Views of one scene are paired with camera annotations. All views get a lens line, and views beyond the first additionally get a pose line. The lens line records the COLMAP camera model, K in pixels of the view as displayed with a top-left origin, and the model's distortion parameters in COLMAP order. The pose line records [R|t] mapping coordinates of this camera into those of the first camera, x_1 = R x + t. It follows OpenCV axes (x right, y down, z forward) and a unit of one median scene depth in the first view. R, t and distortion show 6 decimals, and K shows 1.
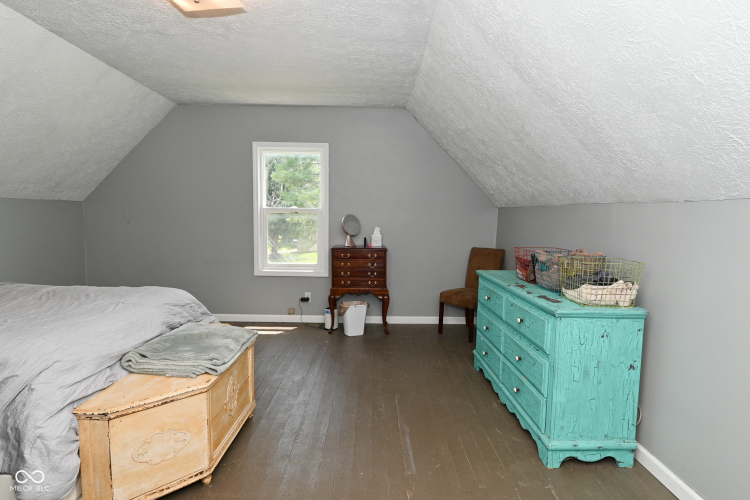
lens RADIAL K [[397.7, 0, 375.0], [0, 397.7, 247.0], [0, 0, 1]] dist [0.005885, -0.015550]
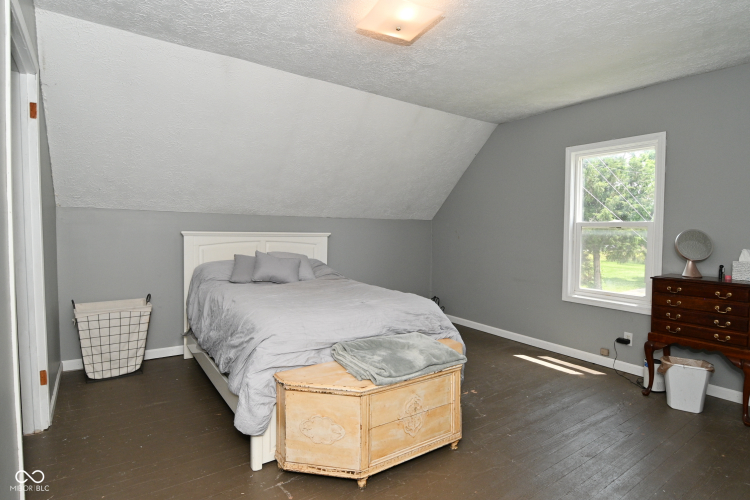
lens RADIAL K [[397.7, 0, 380.7], [0, 397.7, 246.0], [0, 0, 1]] dist [0.005885, -0.015550]
pose [[0.569420, 0.028316, -0.821559, 0.204227], [-0.068010, 0.997603, -0.012754, -0.009877], [0.819228, 0.063136, 0.569981, 0.190129]]
